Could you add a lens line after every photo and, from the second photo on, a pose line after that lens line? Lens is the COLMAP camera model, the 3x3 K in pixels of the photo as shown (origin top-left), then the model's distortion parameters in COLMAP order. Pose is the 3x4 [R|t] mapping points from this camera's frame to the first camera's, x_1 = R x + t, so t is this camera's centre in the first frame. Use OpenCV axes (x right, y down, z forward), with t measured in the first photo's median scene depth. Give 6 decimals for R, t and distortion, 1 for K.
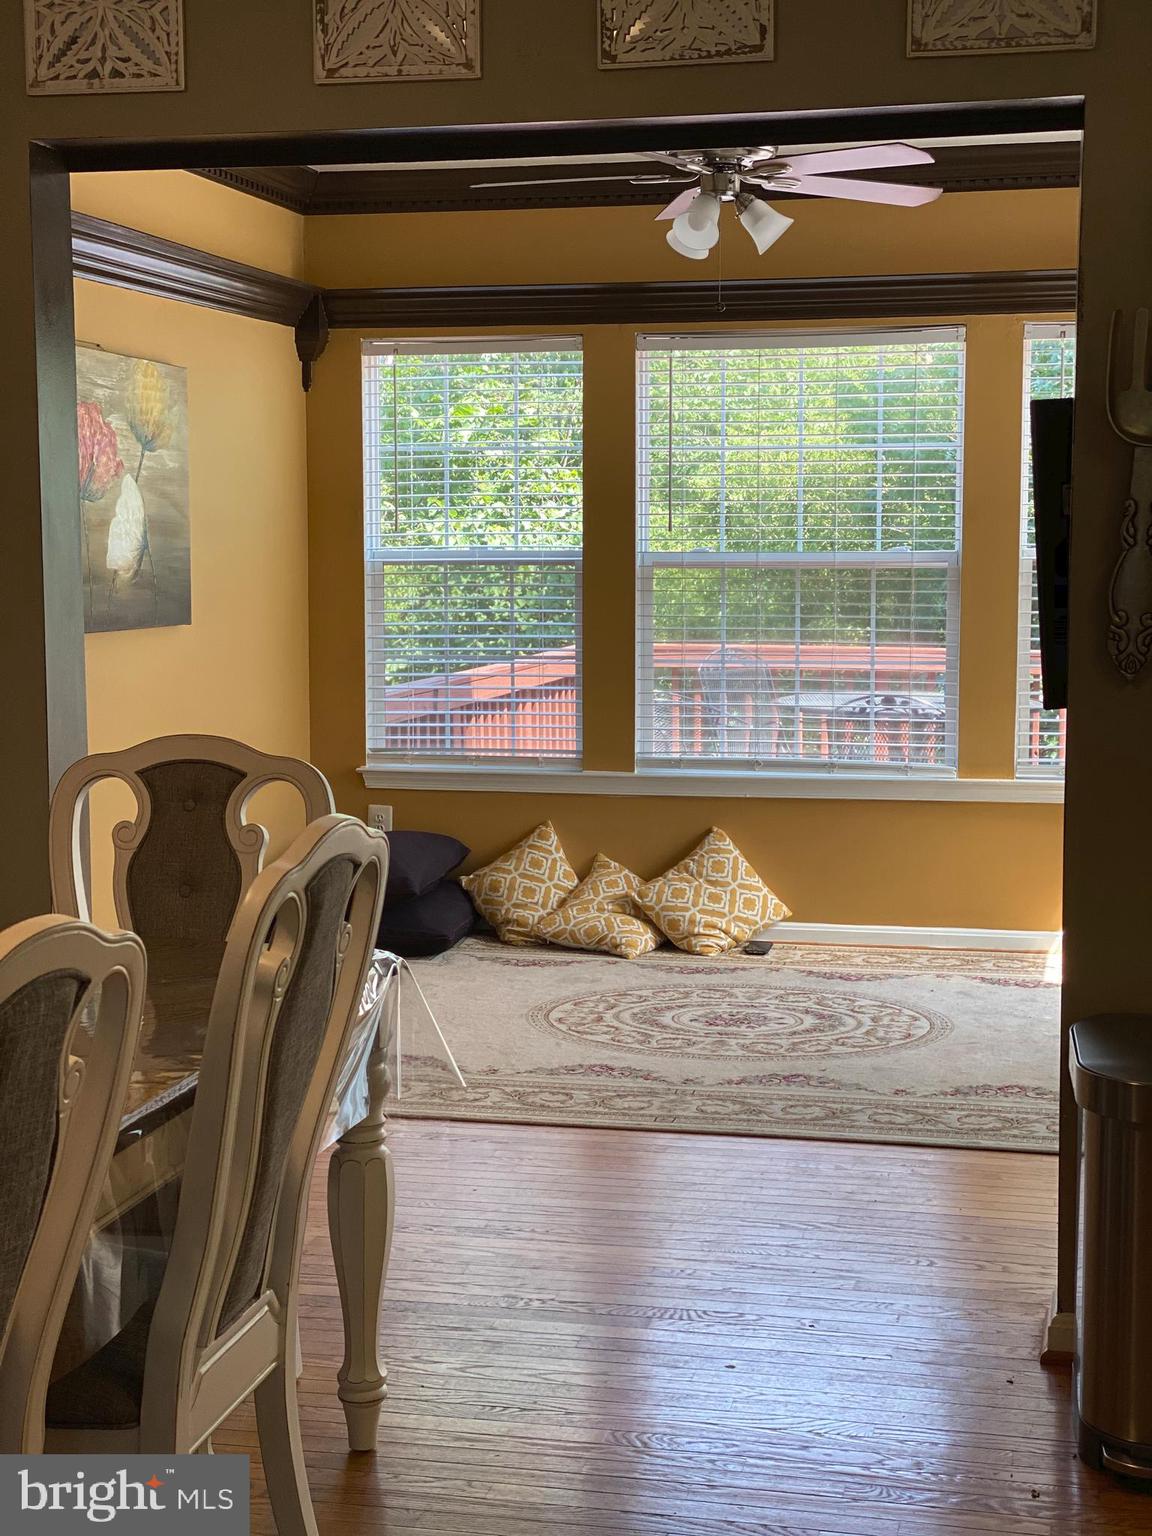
lens RADIAL K [[2298.8, 0, 573.5], [0, 2298.8, 753.7], [0, 0, 1]] dist [0.122374, 0.000000]
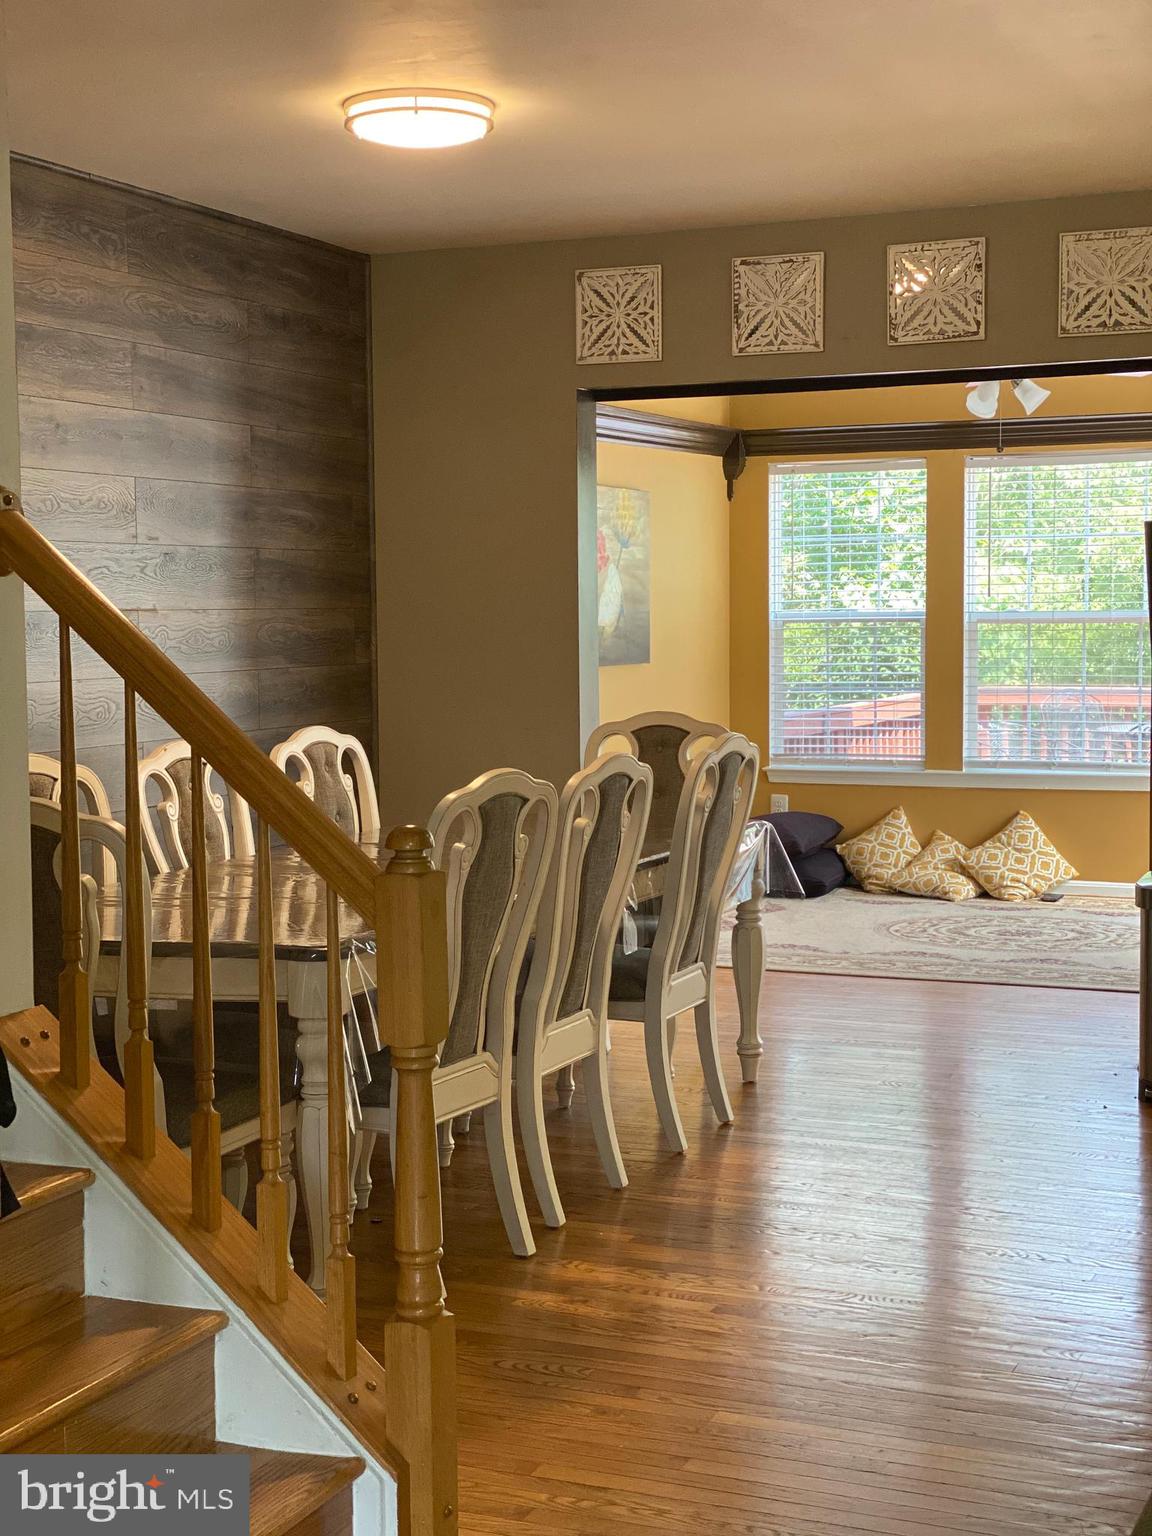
lens RADIAL K [[2298.8, 0, 580.1], [0, 2298.8, 772.4], [0, 0, 1]] dist [0.122374, 0.000000]
pose [[0.983315, 0.006354, -0.181800, 0.060204], [-0.009966, 0.999771, -0.018961, 0.043266], [0.181638, 0.020456, 0.983153, -0.466613]]
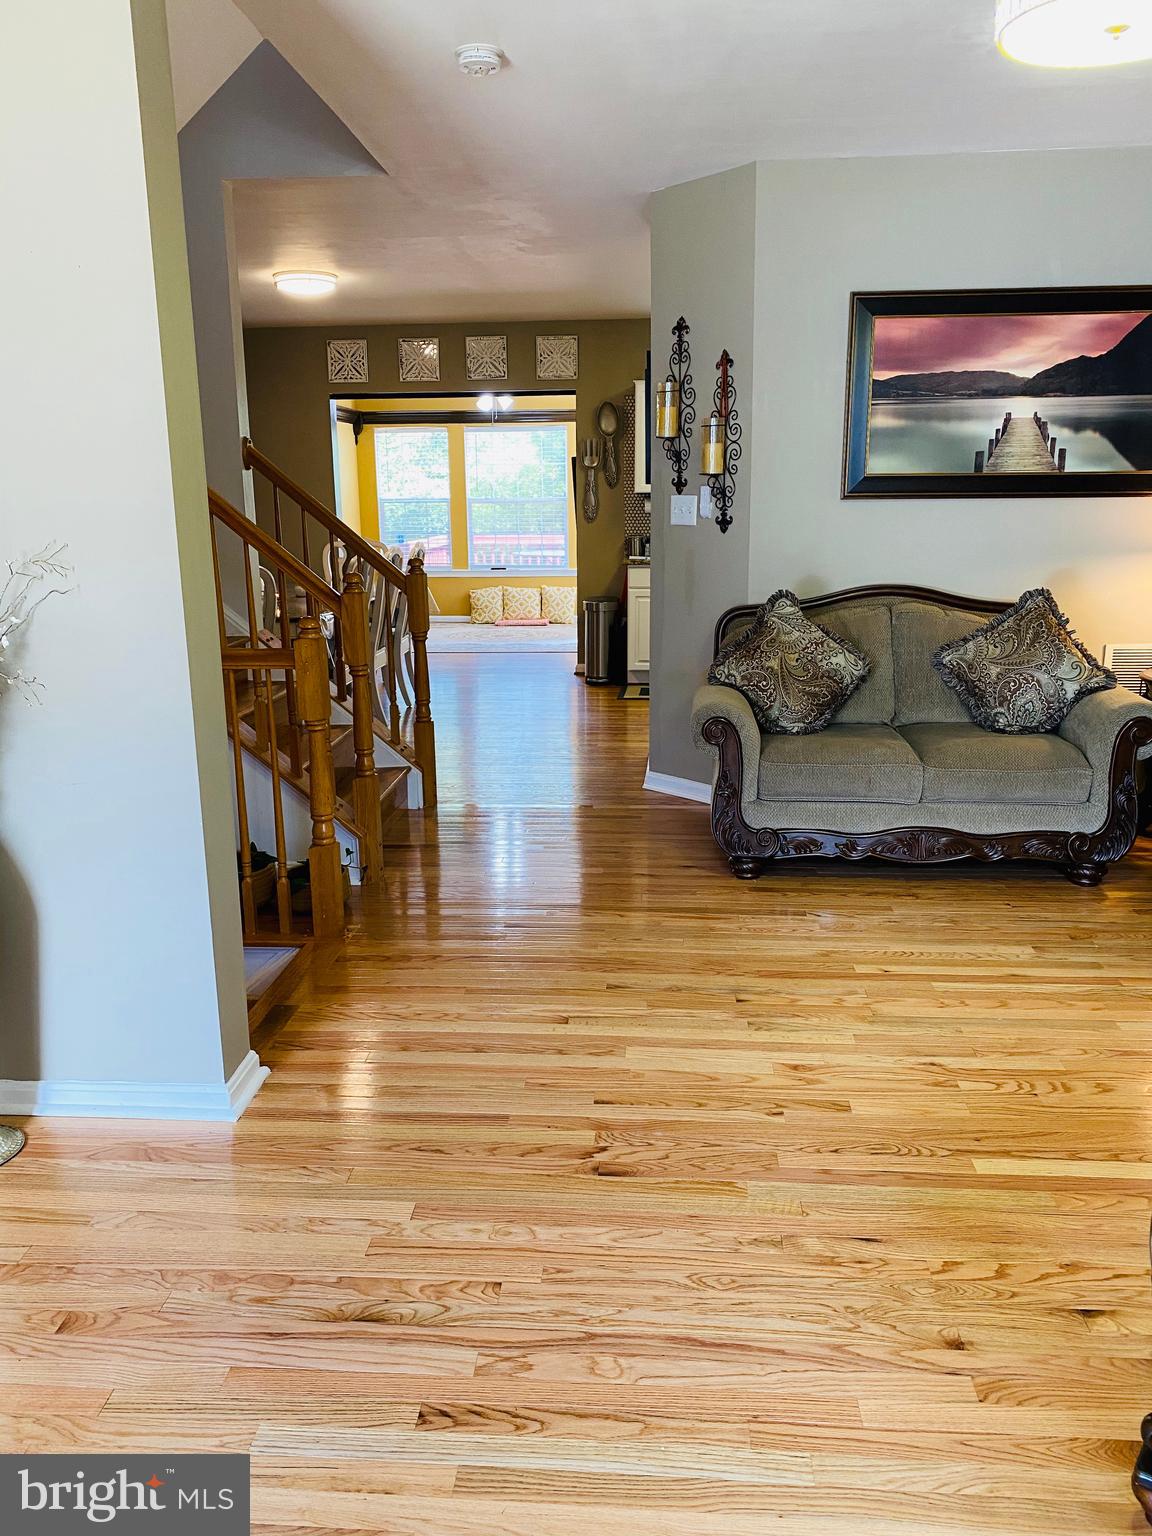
lens RADIAL K [[1183.2, 0, 580.3], [0, 1183.2, 771.2], [0, 0, 1]] dist [-0.017184, -0.016368]
pose [[0.989507, -0.037355, 0.139575, -0.066186], [0.018725, 0.991009, 0.132478, 0.081887], [-0.143269, -0.128474, 0.981310, -0.741491]]
